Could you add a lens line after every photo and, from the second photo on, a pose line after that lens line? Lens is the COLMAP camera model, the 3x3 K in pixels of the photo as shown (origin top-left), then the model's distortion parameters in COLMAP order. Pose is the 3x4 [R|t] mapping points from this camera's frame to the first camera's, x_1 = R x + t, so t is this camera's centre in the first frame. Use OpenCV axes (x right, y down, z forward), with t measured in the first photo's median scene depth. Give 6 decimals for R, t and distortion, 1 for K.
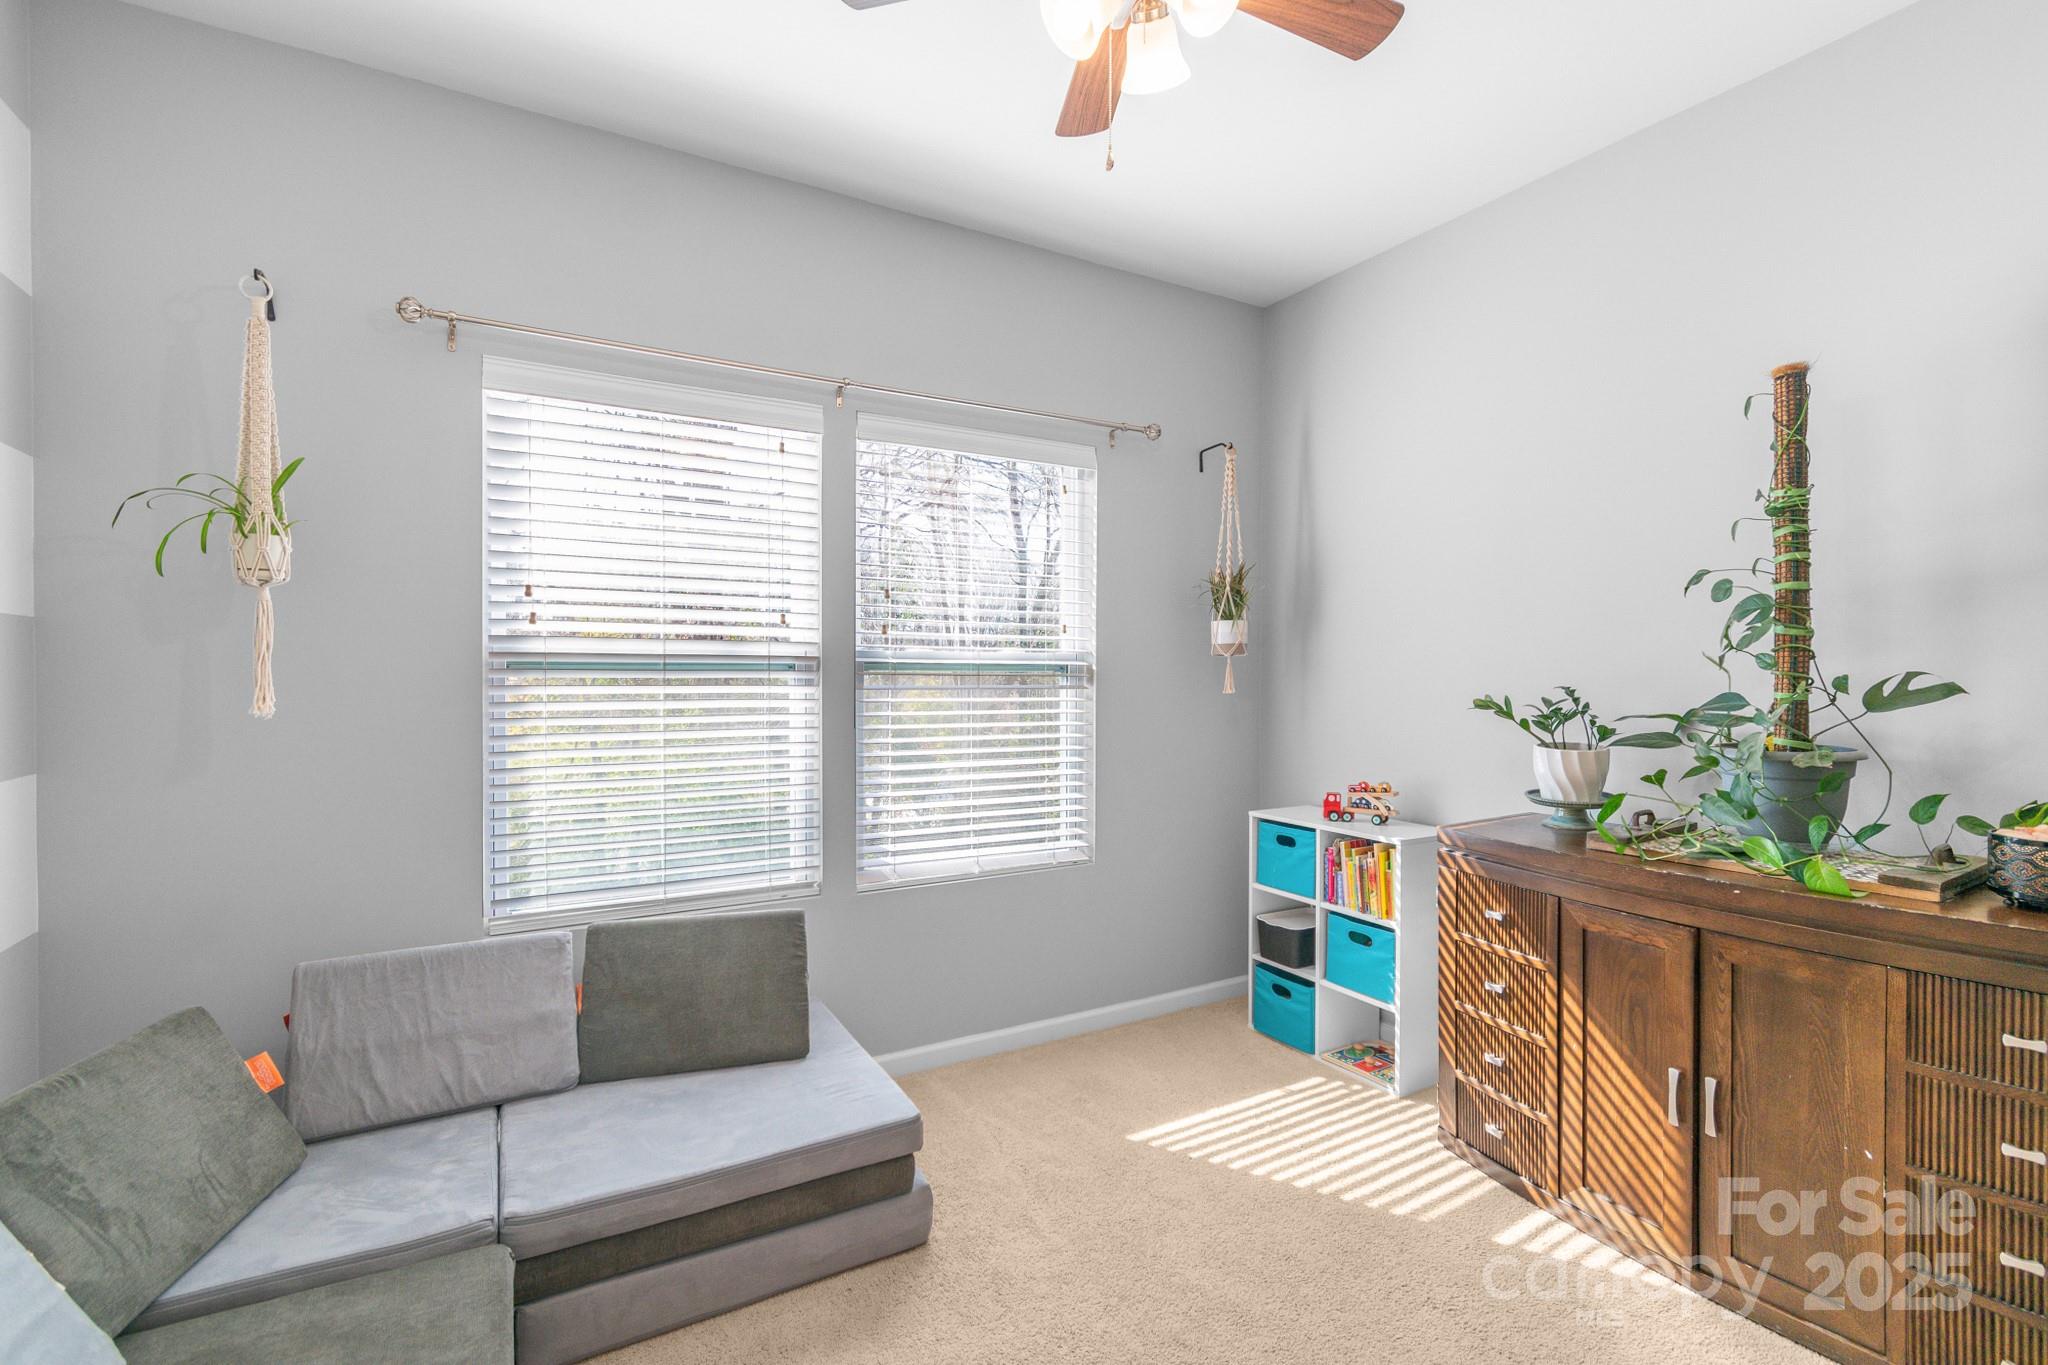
lens RADIAL K [[923.3, 0, 1030.2], [0, 923.3, 679.8], [0, 0, 1]] dist [-0.001299, -0.000871]
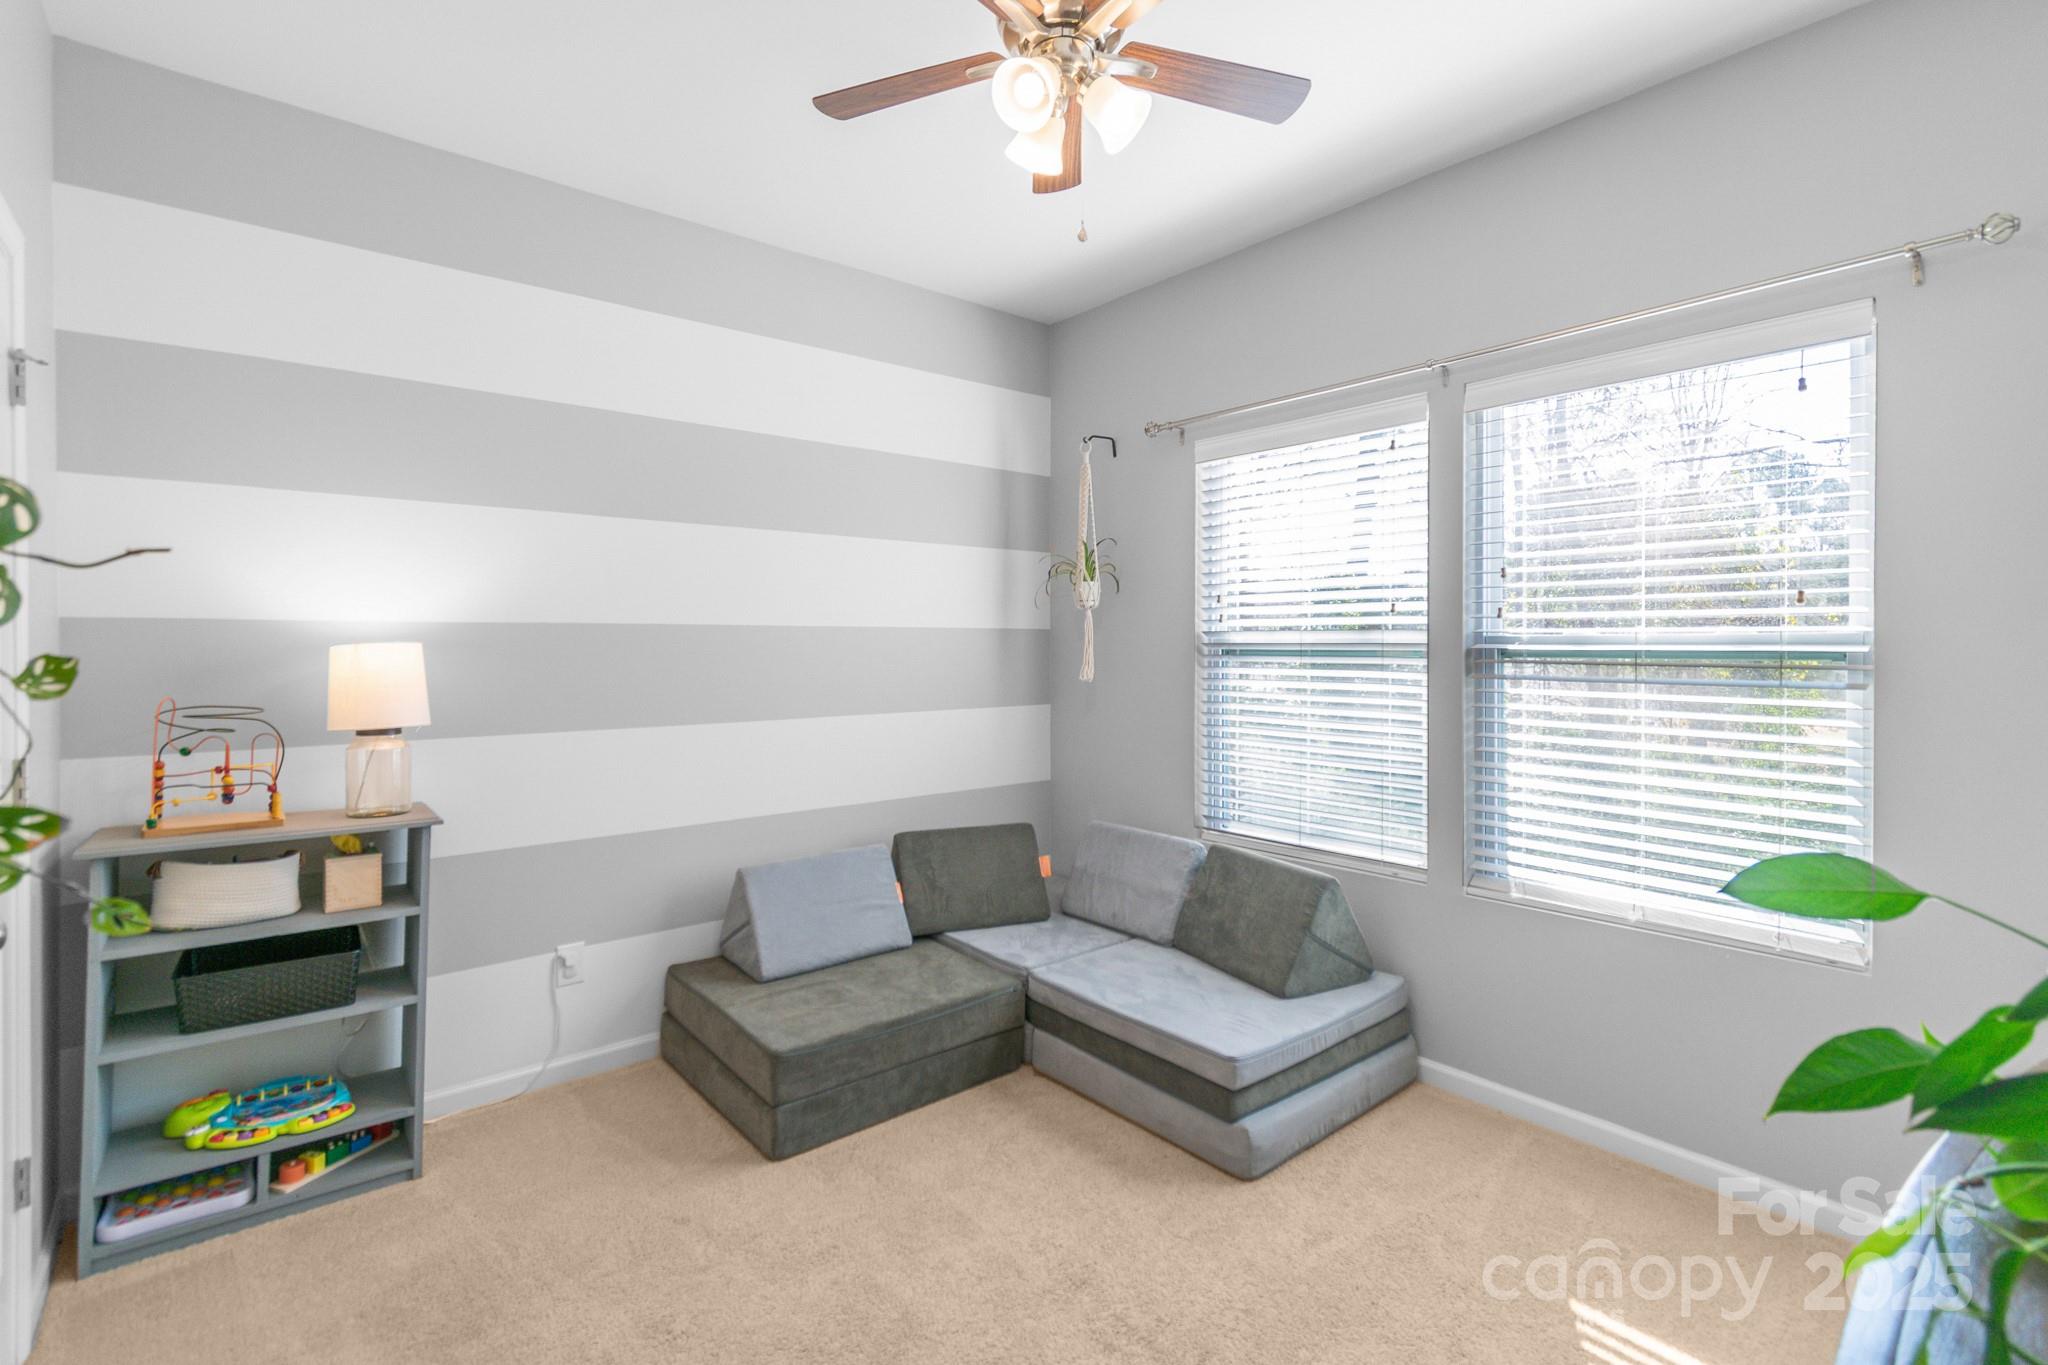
lens RADIAL K [[923.3, 0, 1012.3], [0, 923.3, 635.8], [0, 0, 1]] dist [-0.001299, -0.000871]
pose [[0.171724, -0.017687, -0.984986, 0.795194], [-0.012680, 0.999716, -0.020162, -0.007730], [0.985064, 0.015952, 0.171451, 0.456770]]
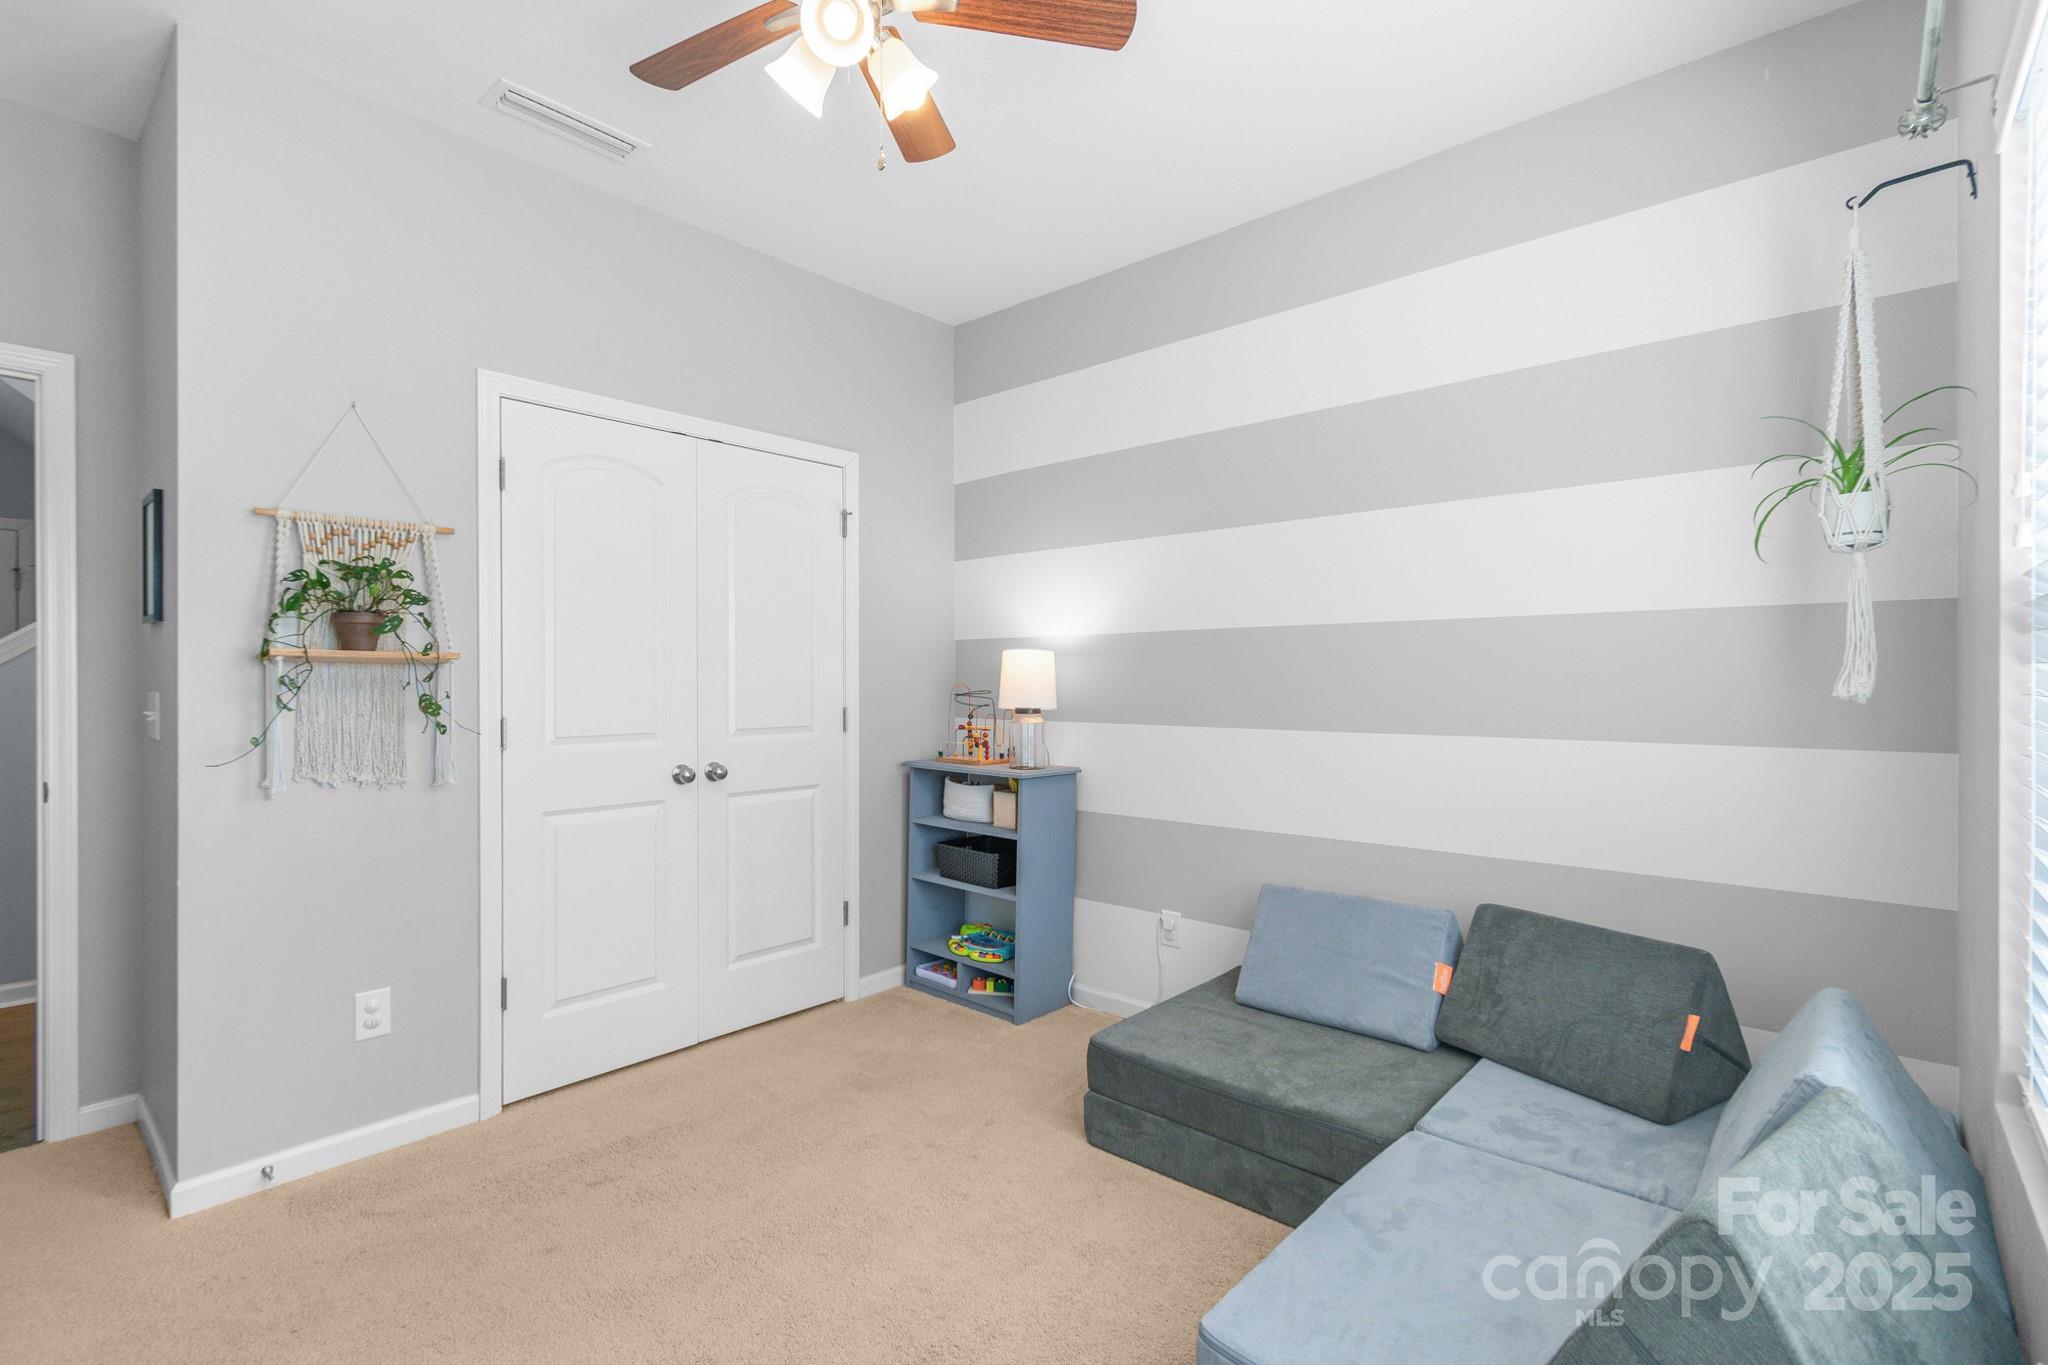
lens RADIAL K [[923.3, 0, 1031.7], [0, 923.3, 677.5], [0, 0, 1]] dist [-0.001299, -0.000871]
pose [[-0.942473, -0.009791, -0.334140, 0.169992], [-0.013217, 0.999881, 0.007979, 0.019342], [0.334022, 0.011936, -0.942490, 1.318703]]
